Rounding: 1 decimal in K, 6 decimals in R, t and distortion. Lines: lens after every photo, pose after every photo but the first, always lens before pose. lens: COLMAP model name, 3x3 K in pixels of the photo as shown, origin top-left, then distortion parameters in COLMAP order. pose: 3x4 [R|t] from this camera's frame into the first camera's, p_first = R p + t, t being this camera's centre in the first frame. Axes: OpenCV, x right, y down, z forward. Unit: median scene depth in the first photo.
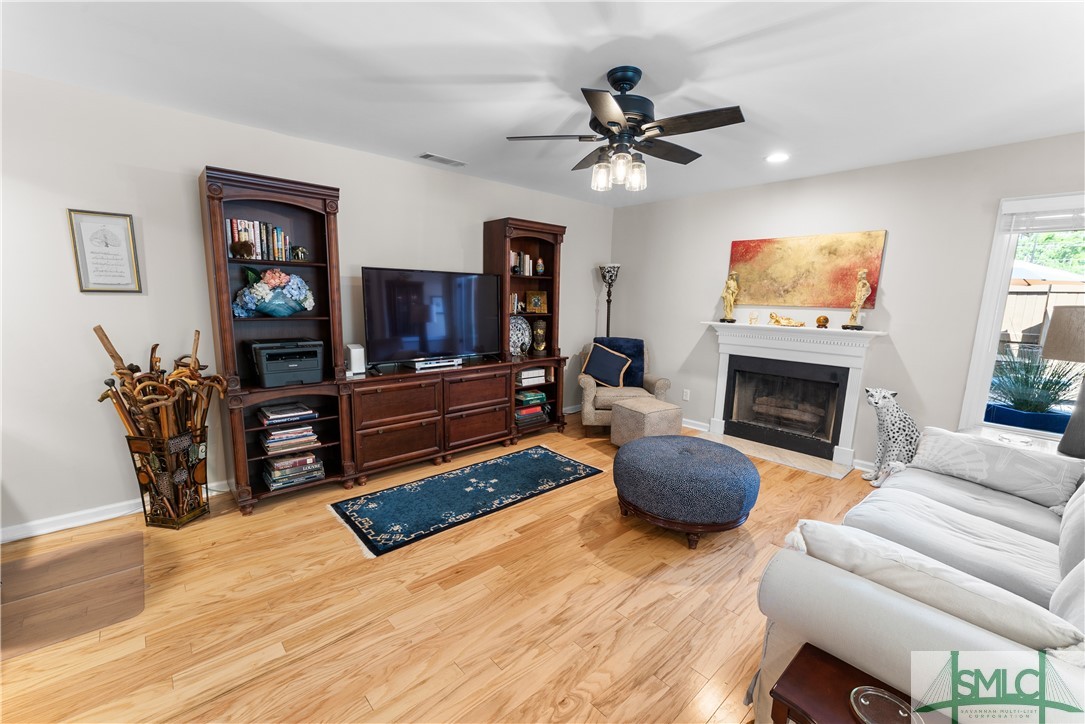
lens RADIAL K [[430.7, 0, 524.8], [0, 430.7, 359.0], [0, 0, 1]] dist [-0.000633, -0.000361]
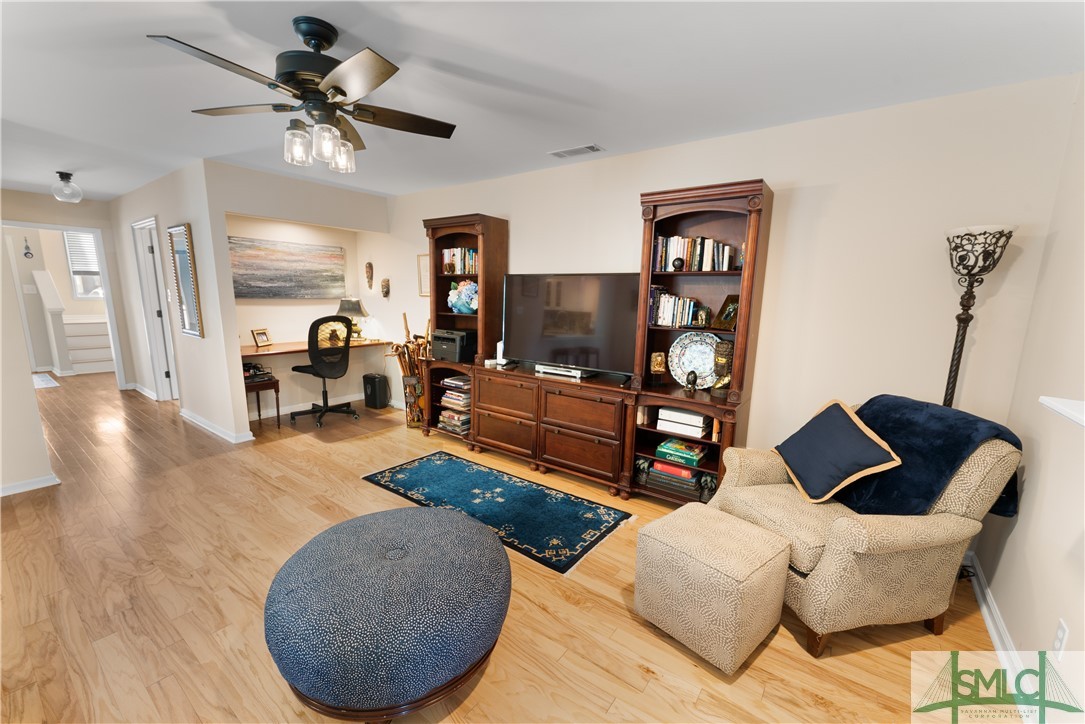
lens RADIAL K [[419.5, 0, 542.5], [0, 419.5, 362.0], [0, 0, 1]] dist [-0.000897, -0.000116]
pose [[0.253355, 0.140638, -0.957096, 0.781086], [-0.157097, 0.982224, 0.102745, -0.114704], [0.954532, 0.124326, 0.270945, 0.820980]]
